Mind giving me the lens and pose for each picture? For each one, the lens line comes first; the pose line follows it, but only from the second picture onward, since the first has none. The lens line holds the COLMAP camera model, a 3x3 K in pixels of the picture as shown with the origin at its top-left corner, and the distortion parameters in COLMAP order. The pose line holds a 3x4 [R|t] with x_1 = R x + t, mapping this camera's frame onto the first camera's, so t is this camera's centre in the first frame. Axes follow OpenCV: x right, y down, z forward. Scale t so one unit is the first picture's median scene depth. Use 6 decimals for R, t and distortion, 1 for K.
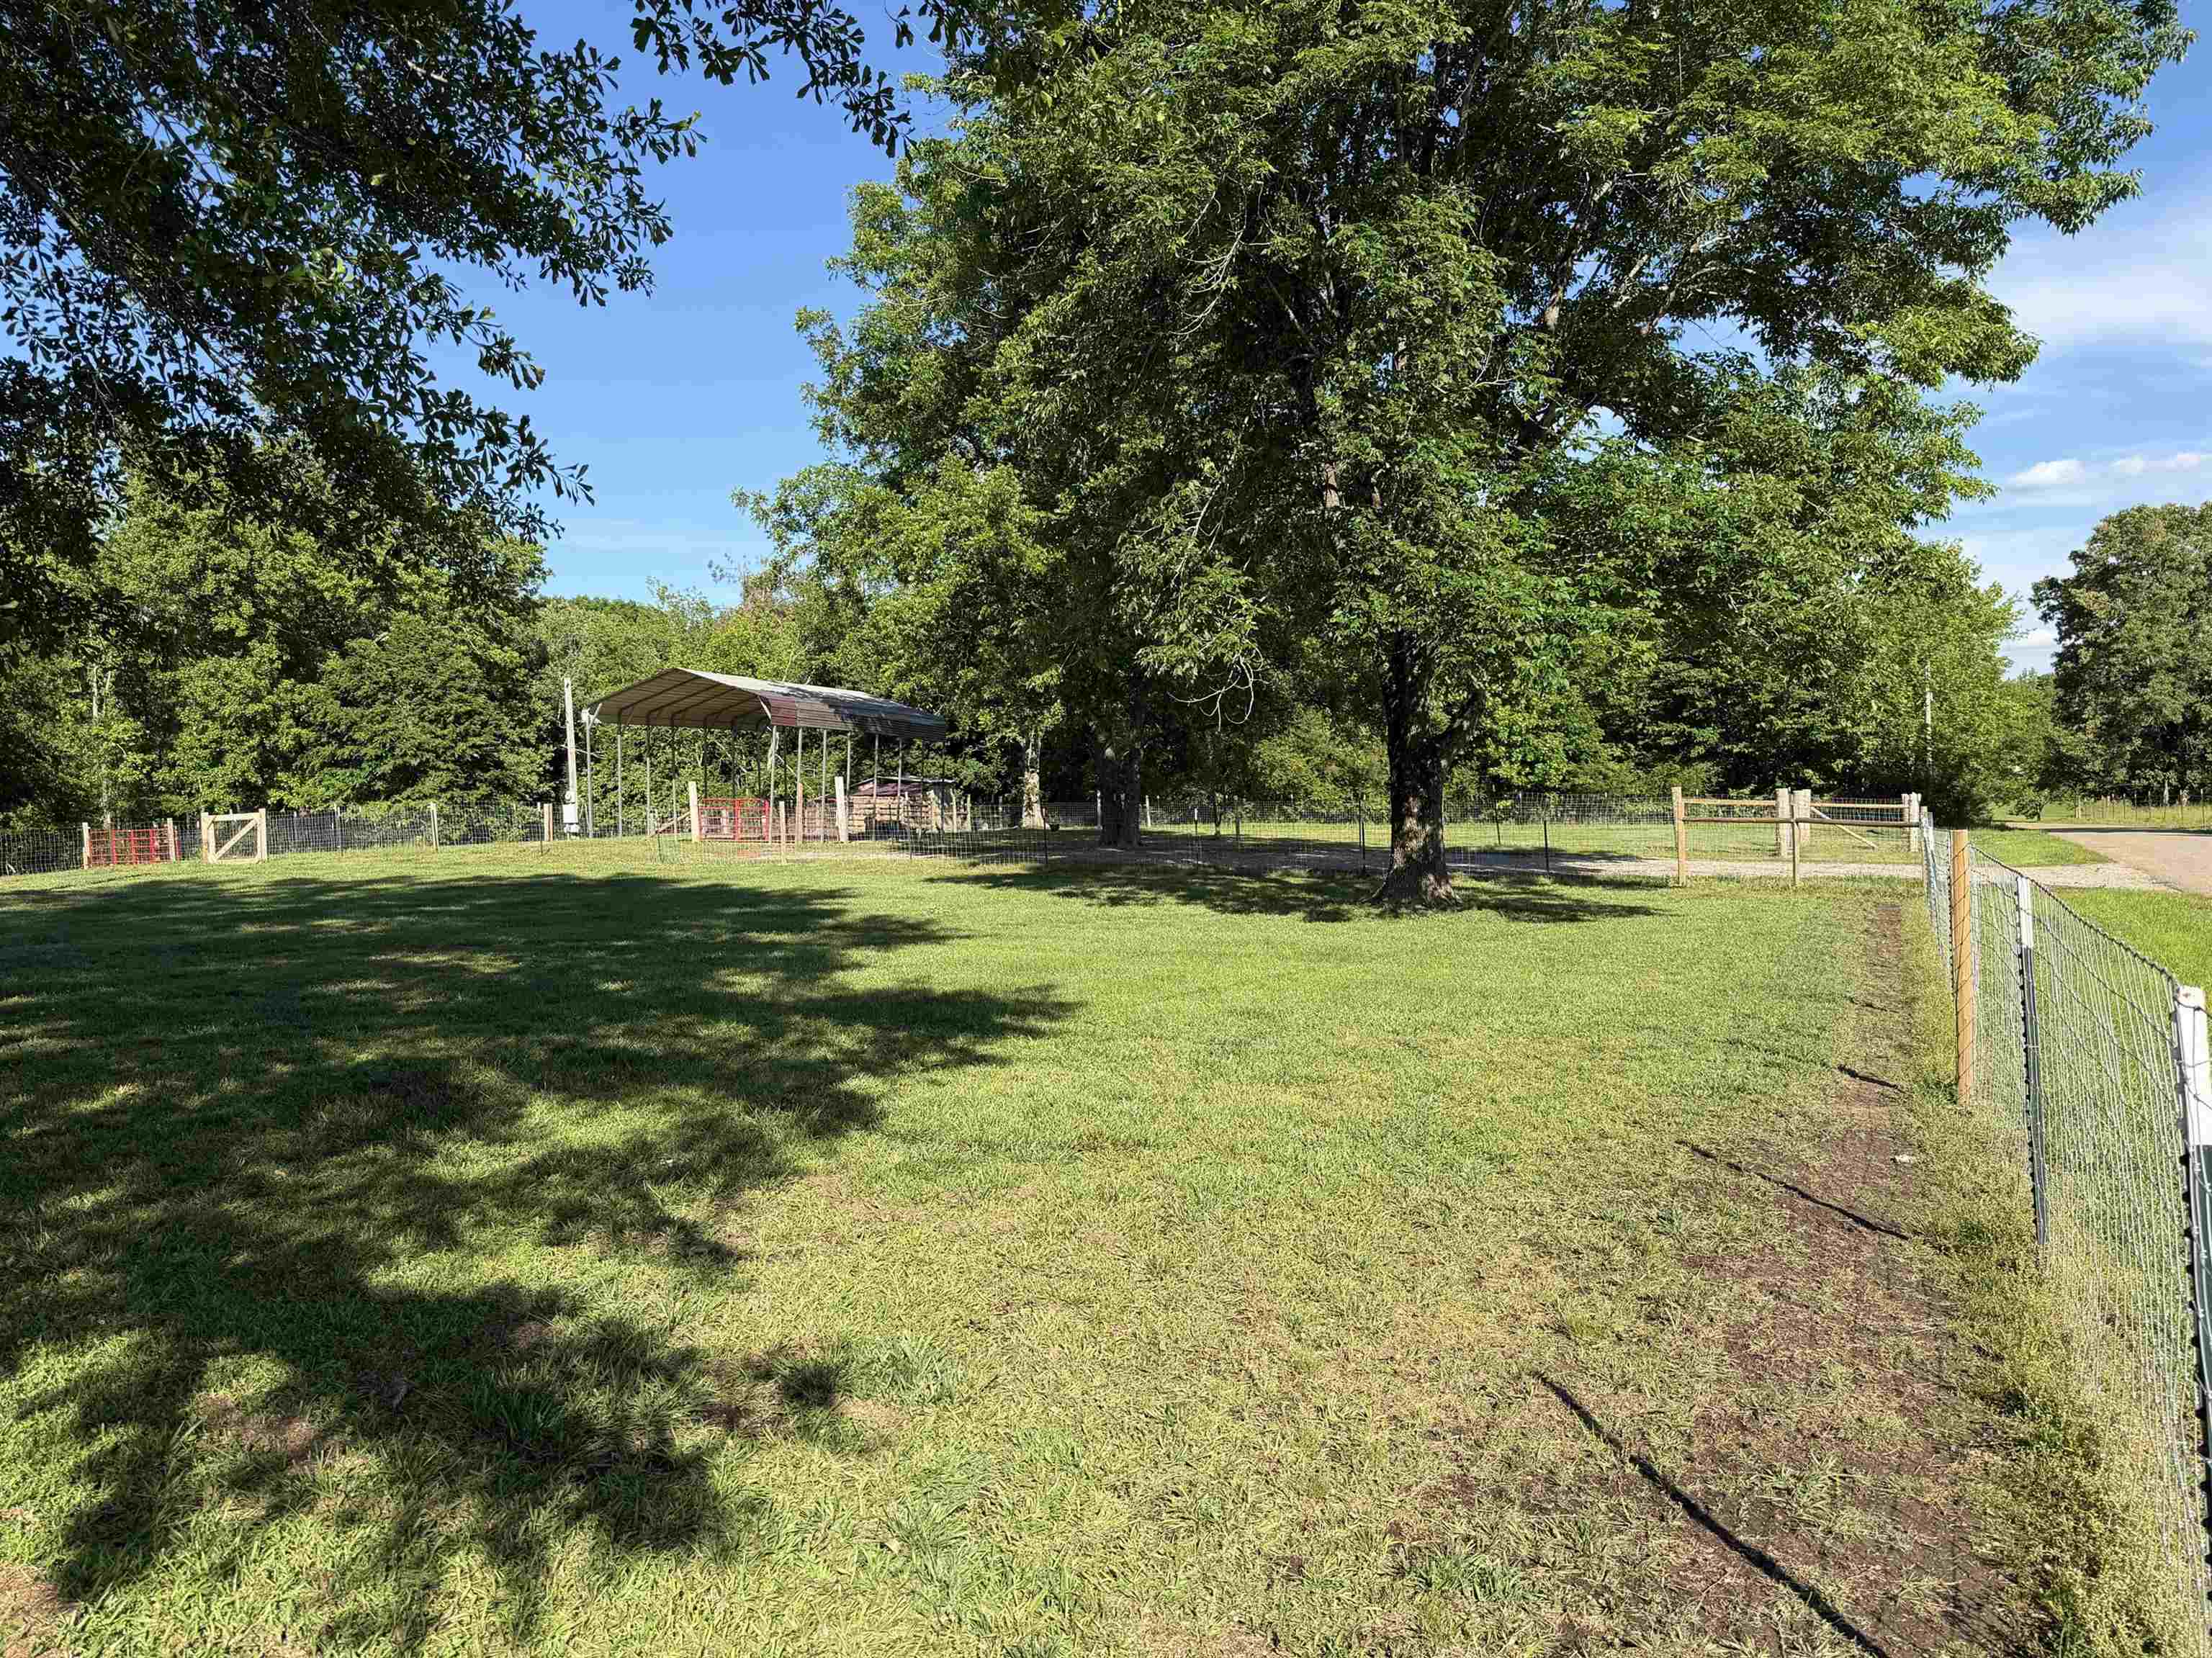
lens RADIAL K [[1536.5, 0, 1097.7], [0, 1536.5, 837.9], [0, 0, 1]] dist [0.109039, -0.157651]
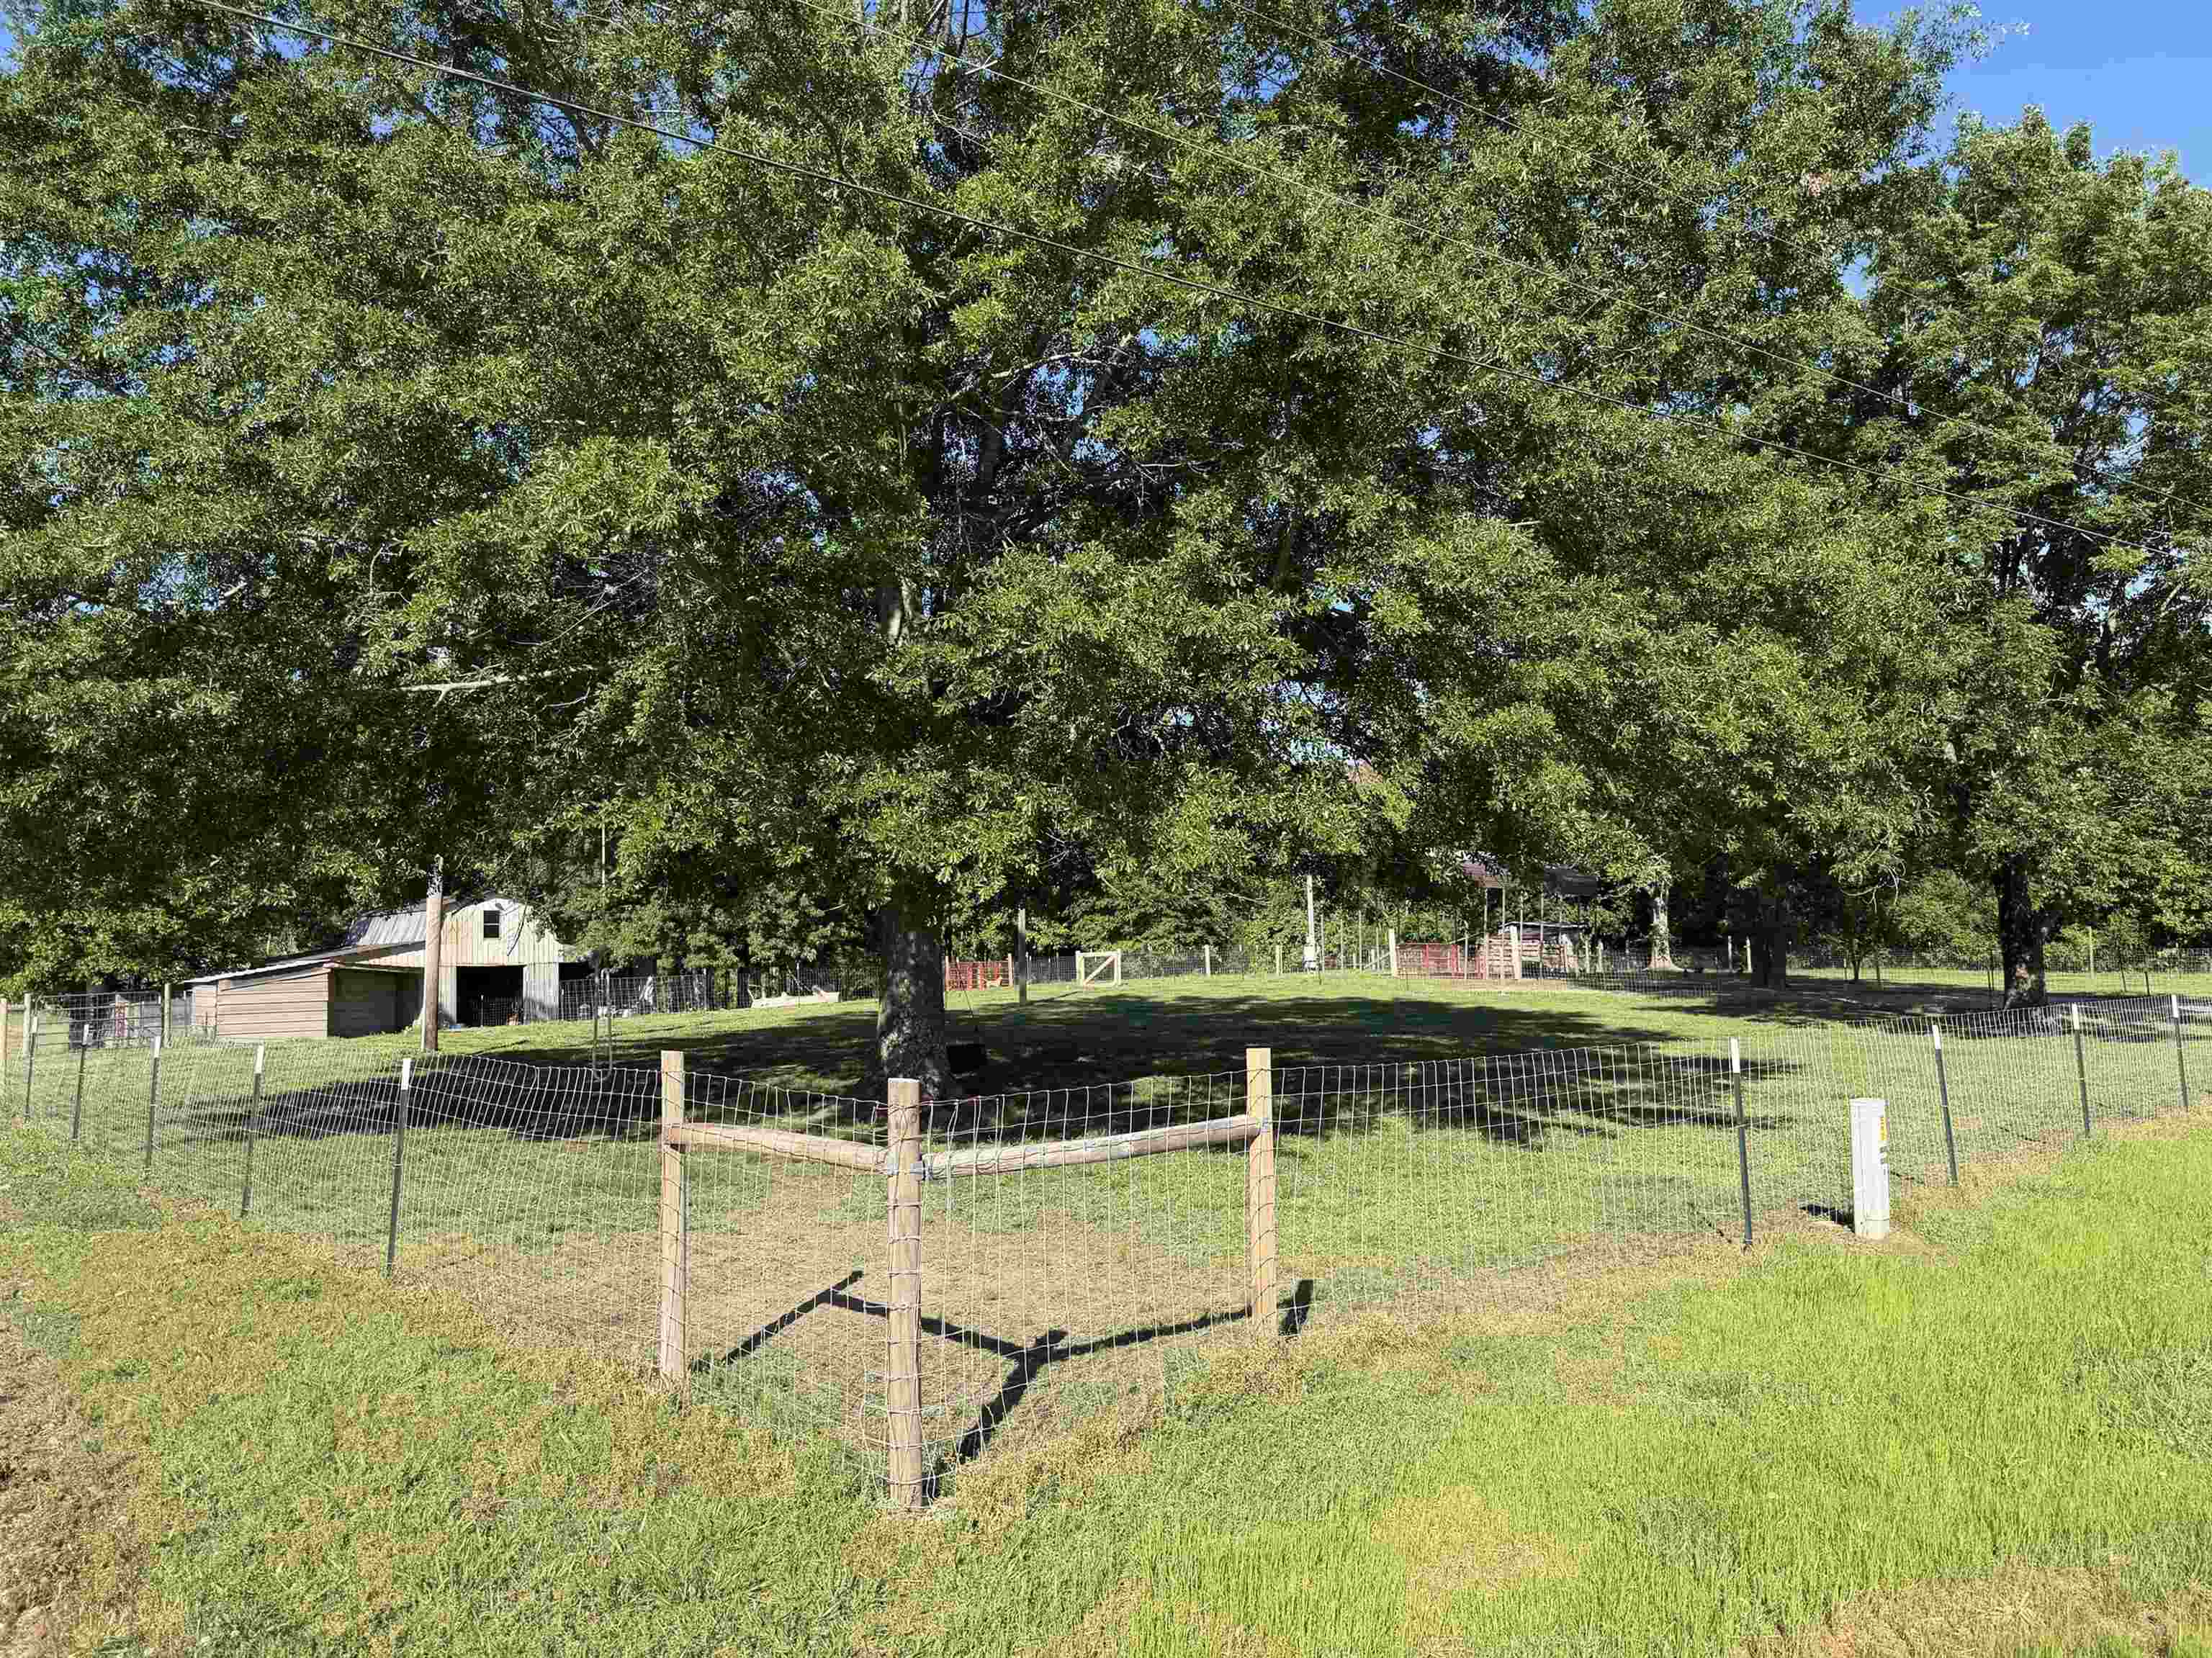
lens RADIAL K [[1536.5, 0, 1097.7], [0, 1536.5, 837.9], [0, 0, 1]] dist [0.109039, -0.157651]
pose [[0.934530, -0.016411, -0.355506, -0.024800], [-0.015156, 0.996195, -0.085828, 0.001287], [0.355562, 0.085597, 0.930725, -0.209821]]
